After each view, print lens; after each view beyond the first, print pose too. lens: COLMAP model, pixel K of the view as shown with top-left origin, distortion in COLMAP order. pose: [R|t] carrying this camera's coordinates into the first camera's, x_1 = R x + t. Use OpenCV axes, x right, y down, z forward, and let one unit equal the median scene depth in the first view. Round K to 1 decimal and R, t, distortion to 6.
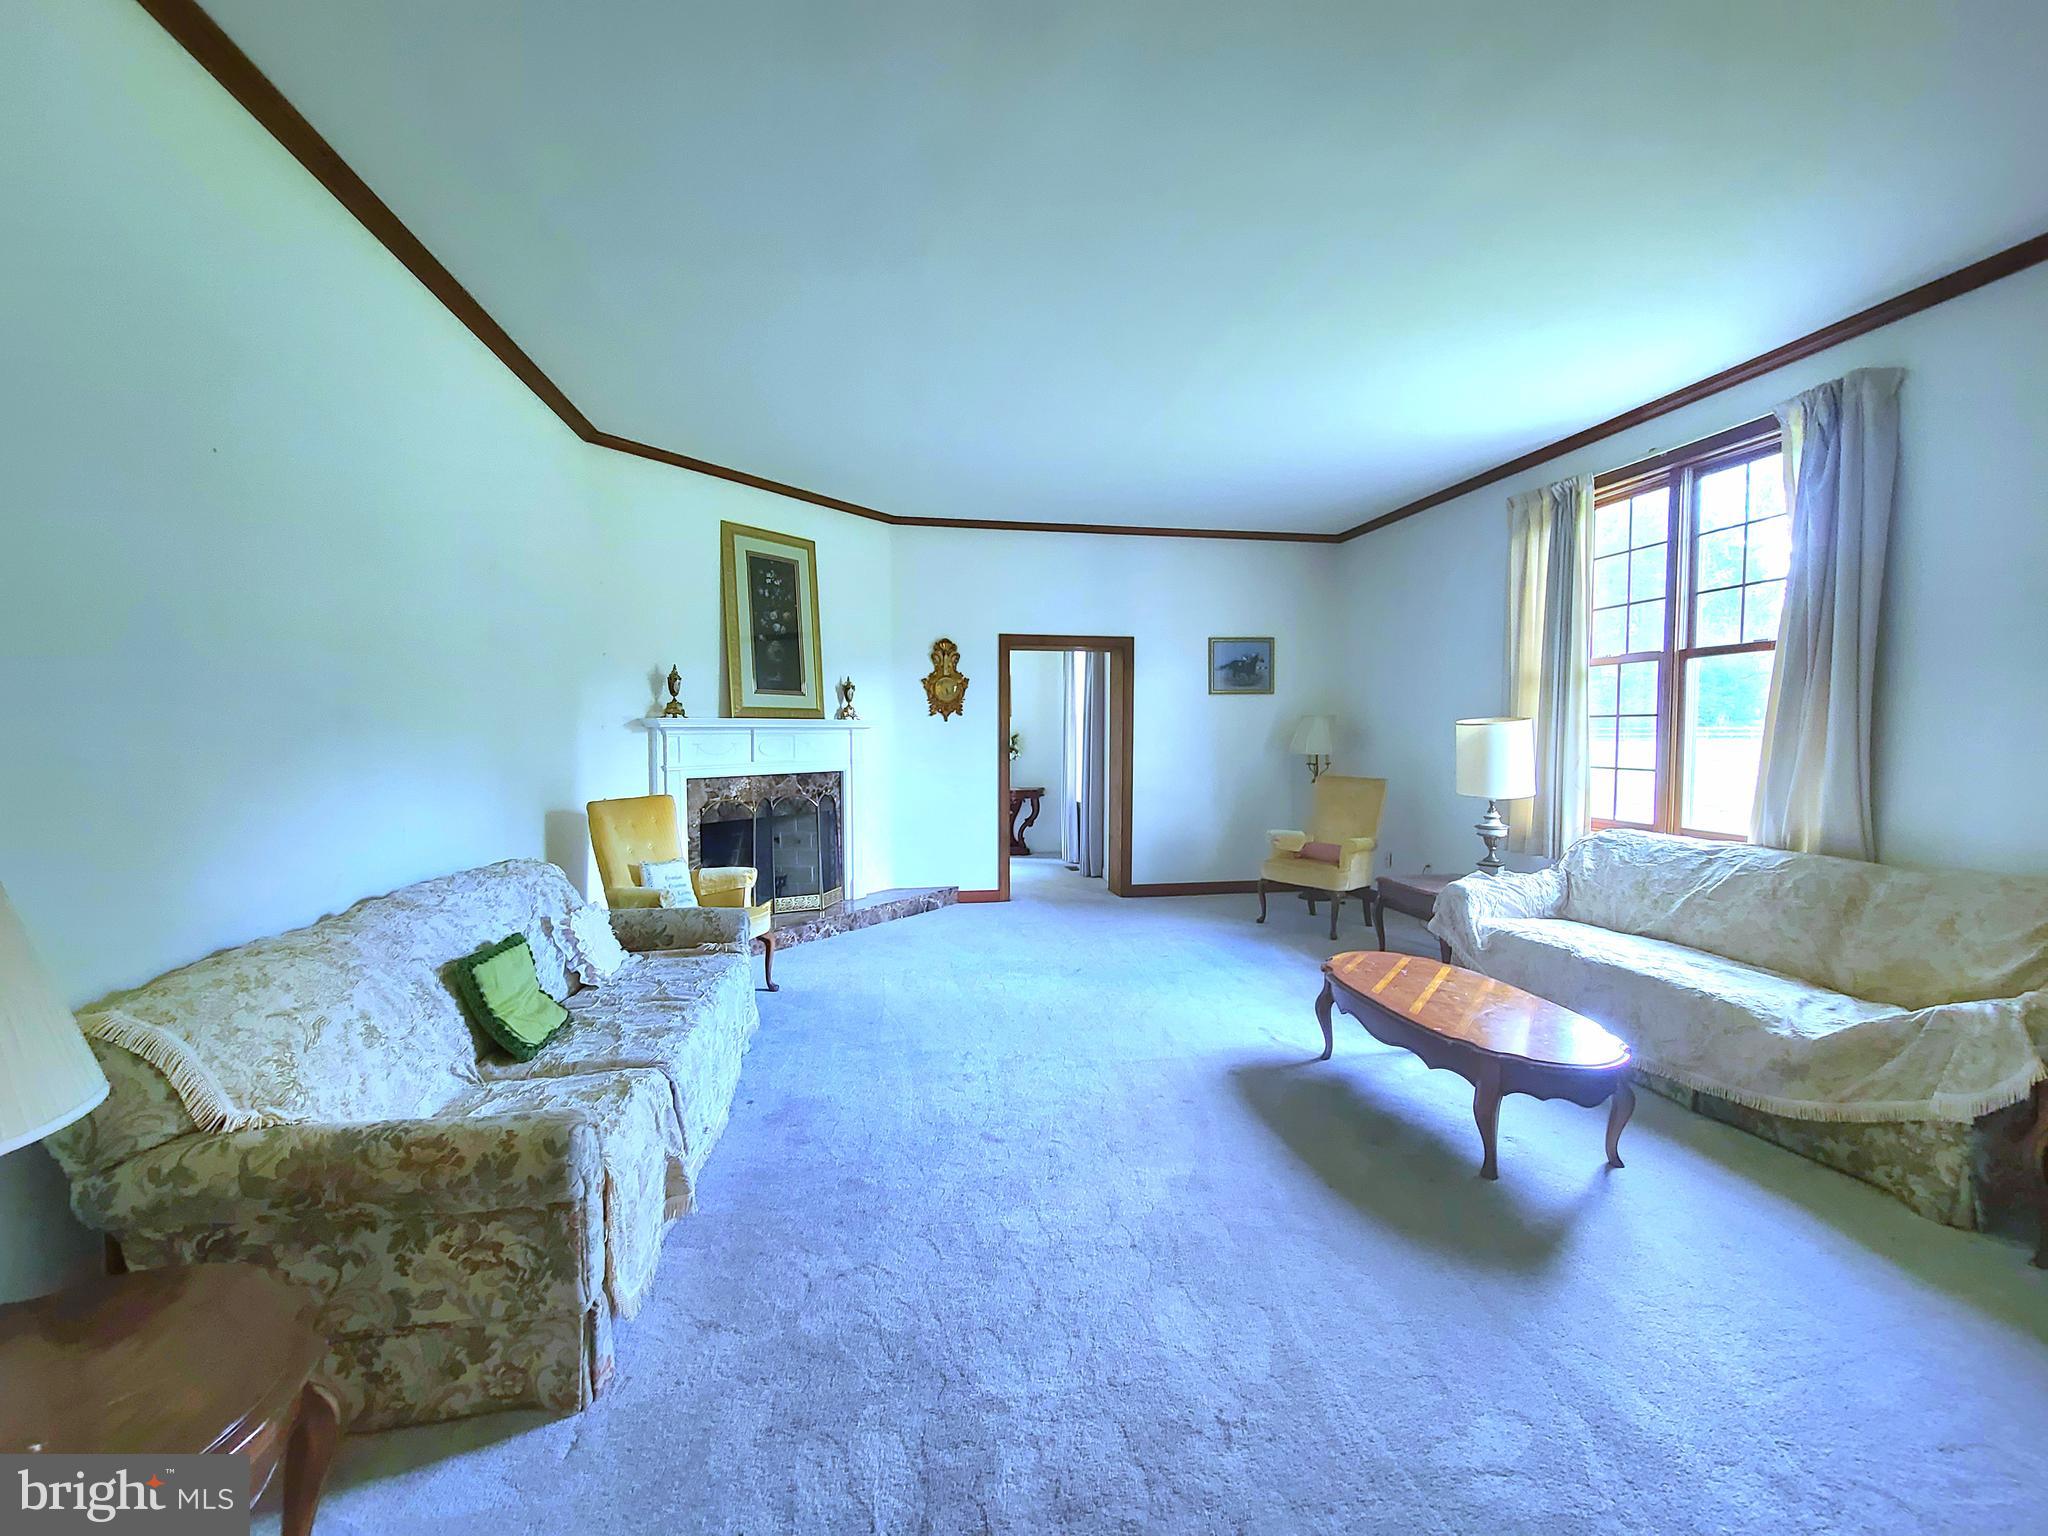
lens RADIAL K [[846.9, 0, 1024.0], [0, 846.9, 768.0], [0, 0, 1]] dist [0.008024, 0.000064]
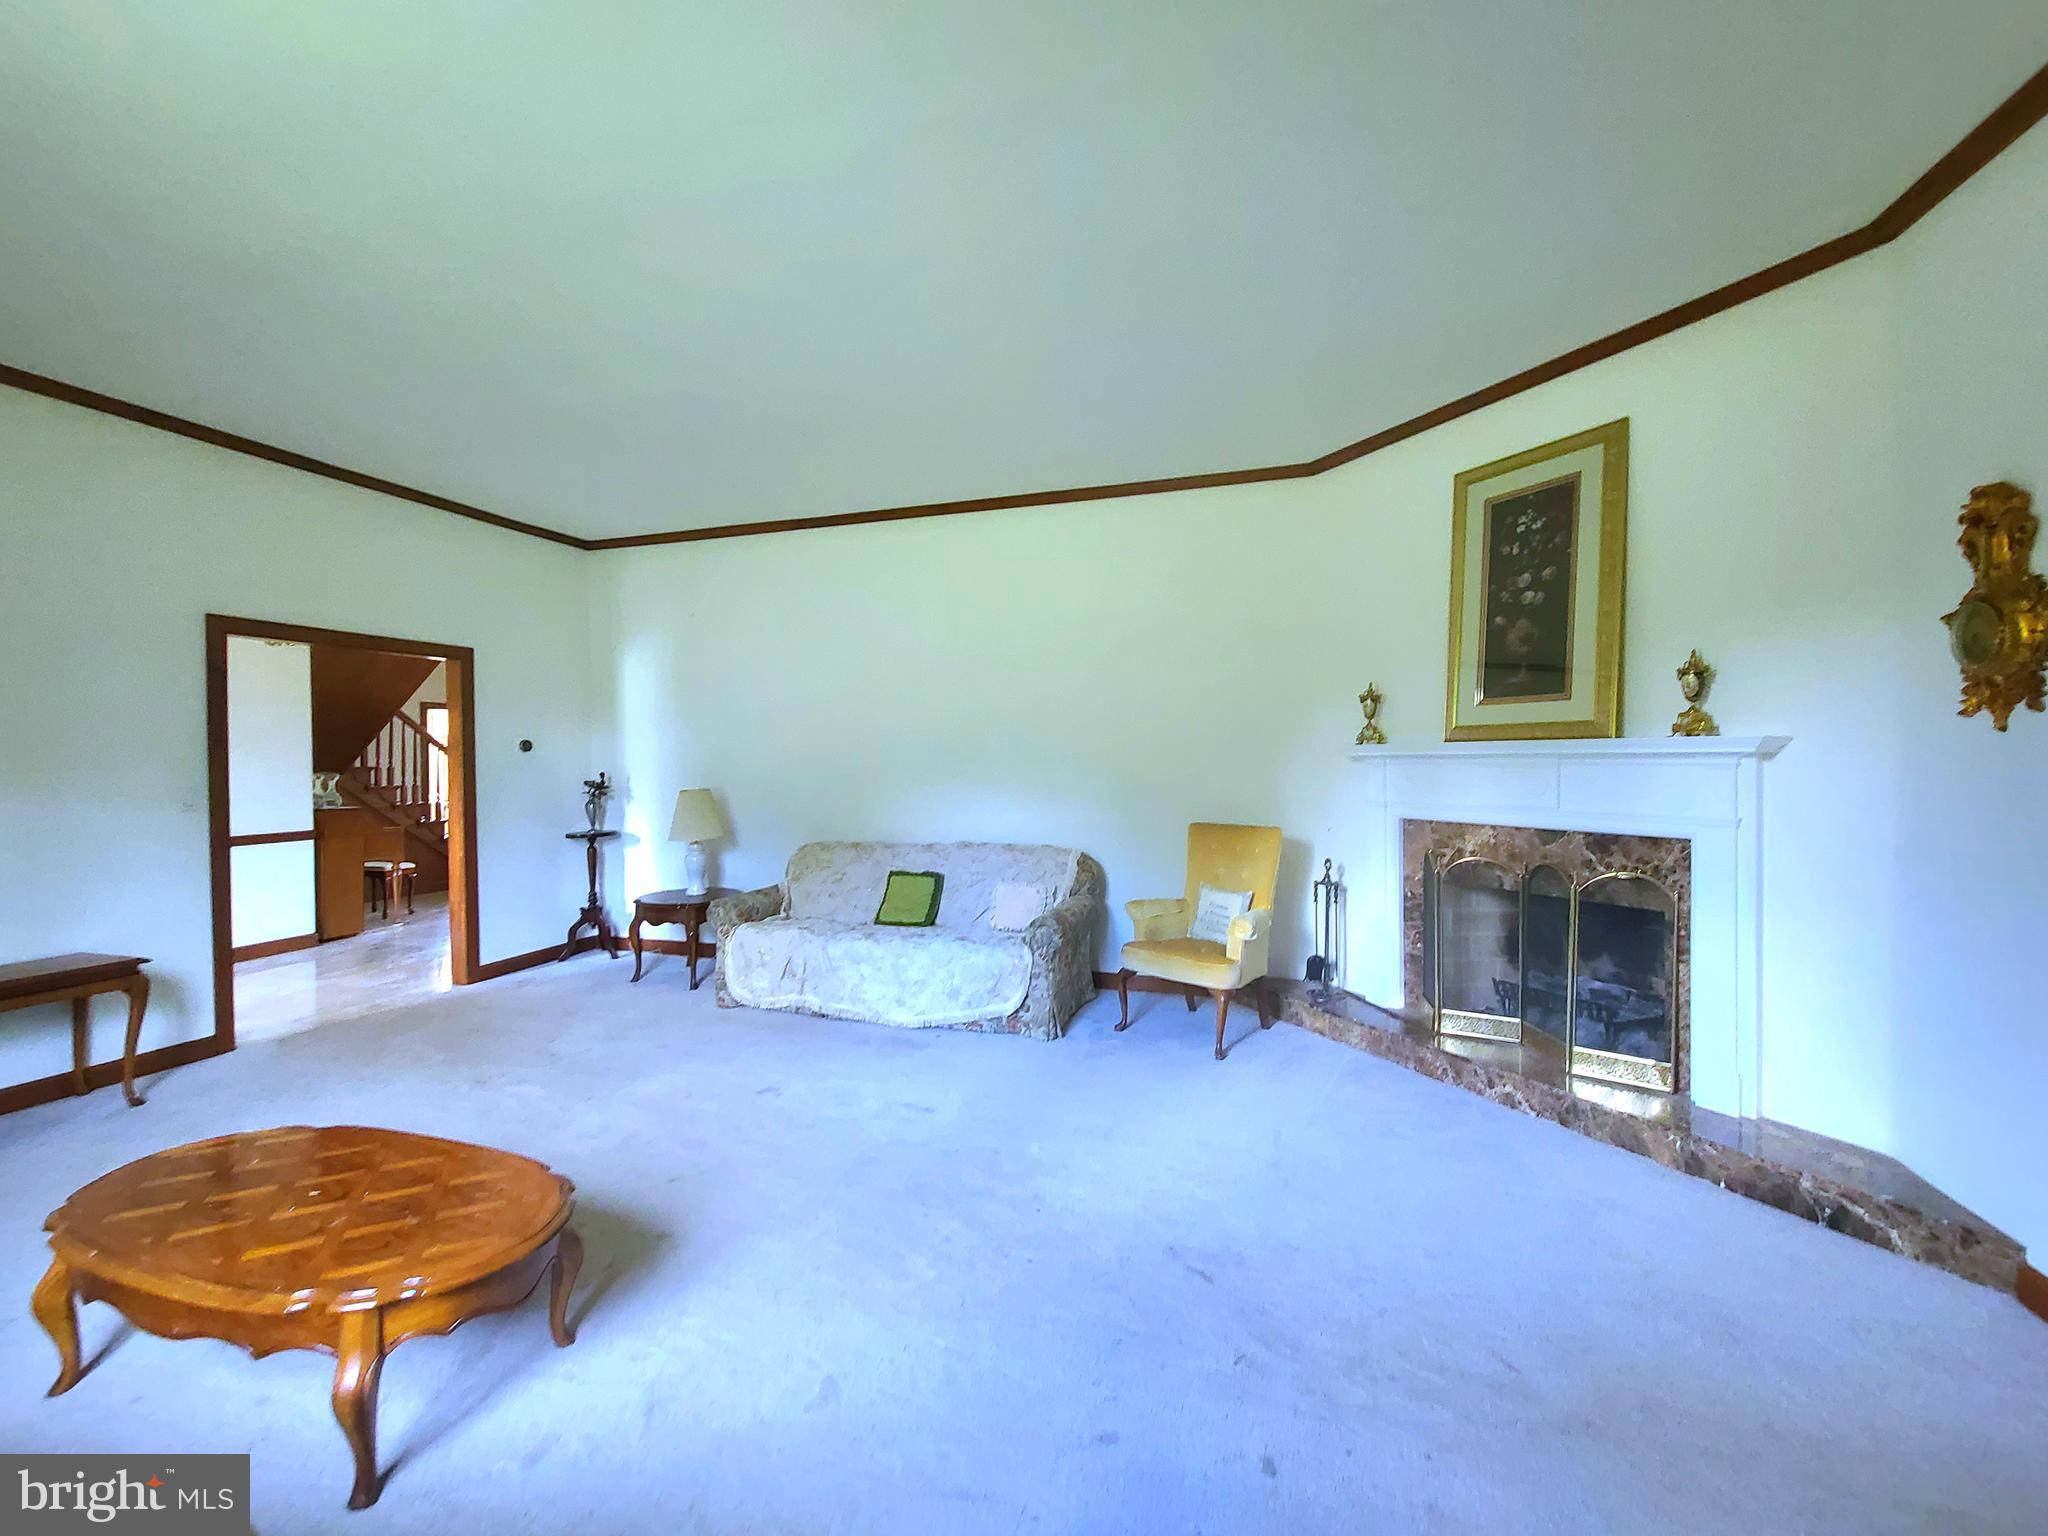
lens RADIAL K [[846.9, 0, 1024.0], [0, 846.9, 768.0], [0, 0, 1]] dist [0.008024, 0.000064]
pose [[-0.458558, 0.016301, -0.888515, 0.445513], [-0.029698, 0.998992, 0.033655, -0.047544], [0.888168, 0.041820, -0.457612, 0.946441]]
